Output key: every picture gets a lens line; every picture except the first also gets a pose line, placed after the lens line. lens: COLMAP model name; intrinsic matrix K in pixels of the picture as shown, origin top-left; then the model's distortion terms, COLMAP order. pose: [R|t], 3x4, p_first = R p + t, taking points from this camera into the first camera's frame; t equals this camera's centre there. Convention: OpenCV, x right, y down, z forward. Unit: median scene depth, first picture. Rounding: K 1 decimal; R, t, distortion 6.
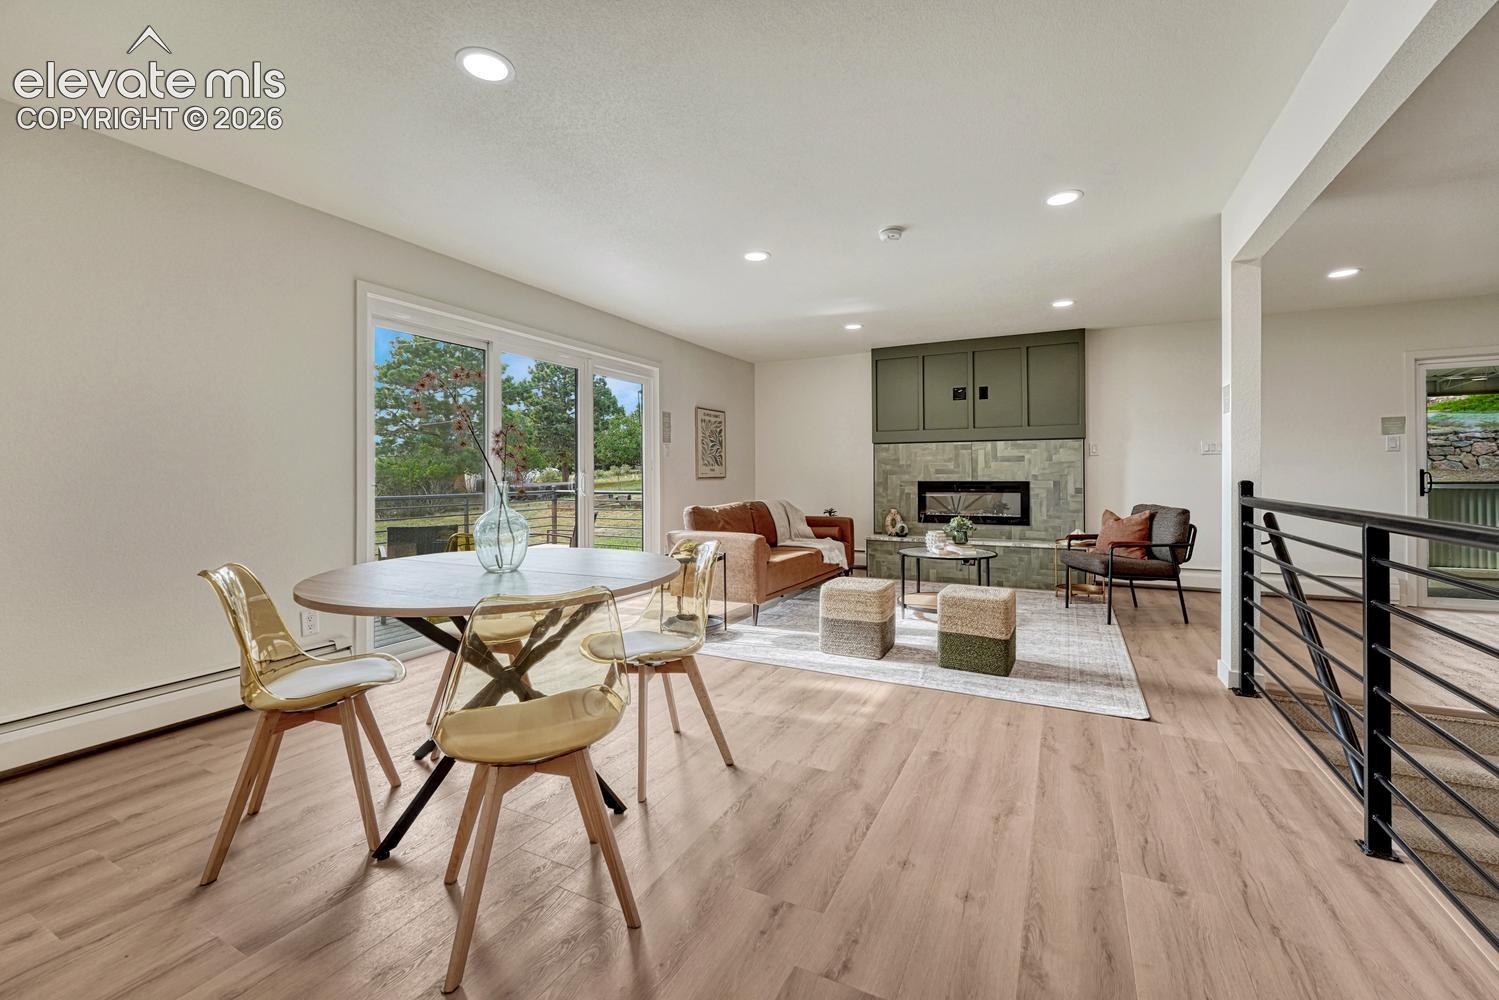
lens RADIAL K [[615.3, 0, 743.2], [0, 615.3, 488.5], [0, 0, 1]] dist [-0.020808, 0.008931]
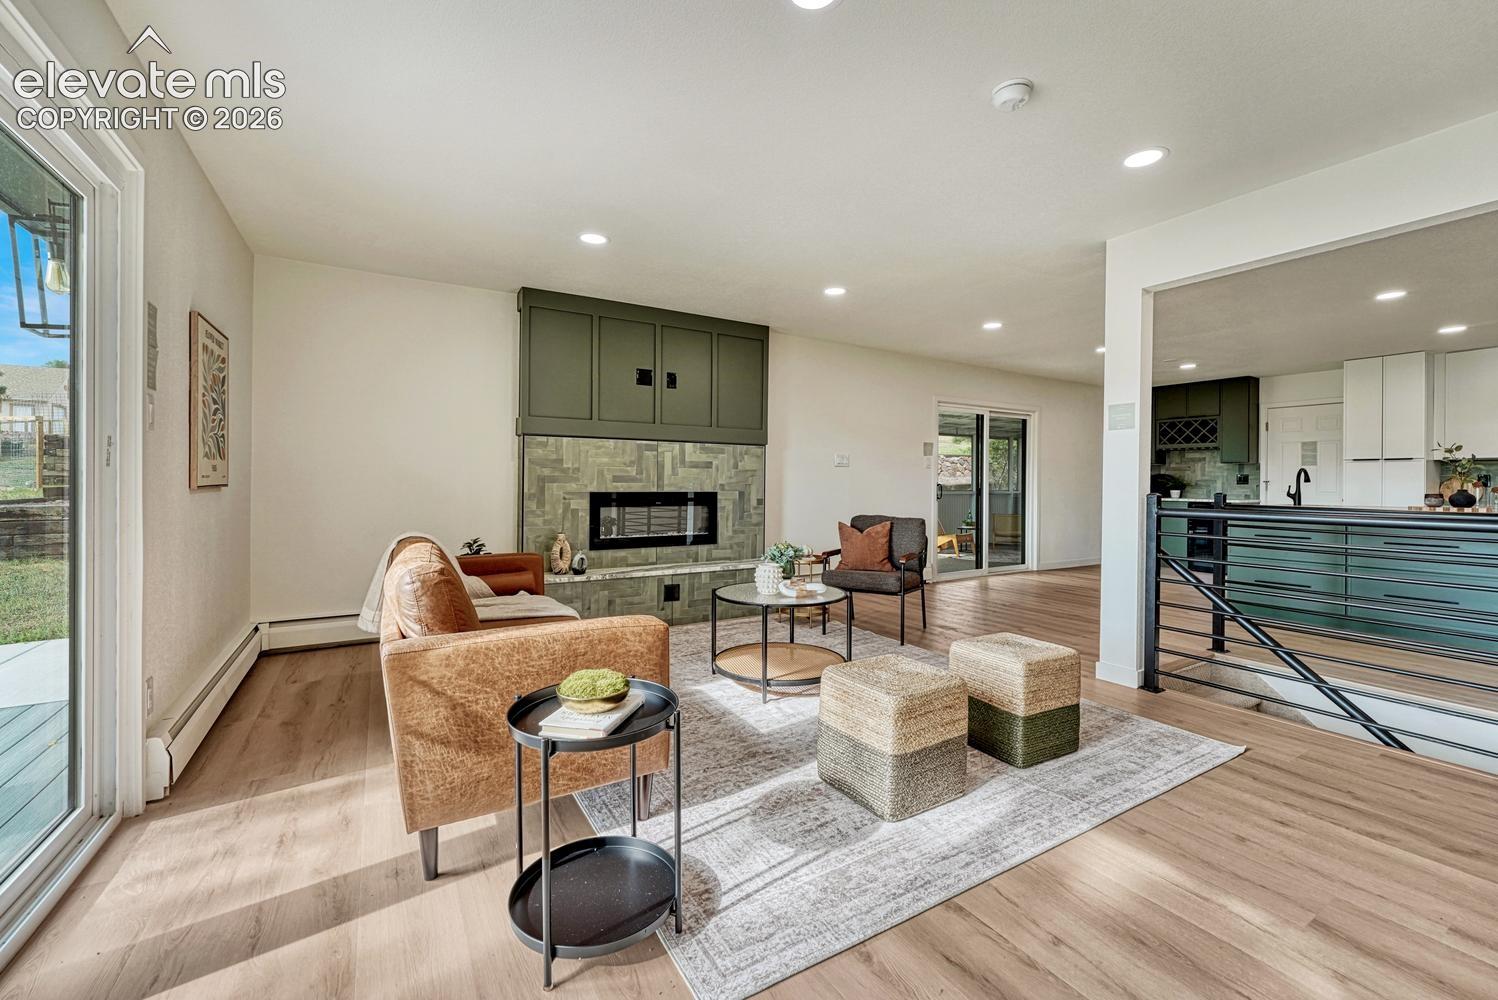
lens RADIAL K [[614.9, 0, 742.8], [0, 614.9, 488.5], [0, 0, 1]] dist [-0.020808, 0.008931]
pose [[0.525207, -0.001273, 0.850974, -0.242211], [0.009310, 0.999948, -0.004250, -0.012331], [-0.850924, 0.010154, 0.525191, 0.518266]]
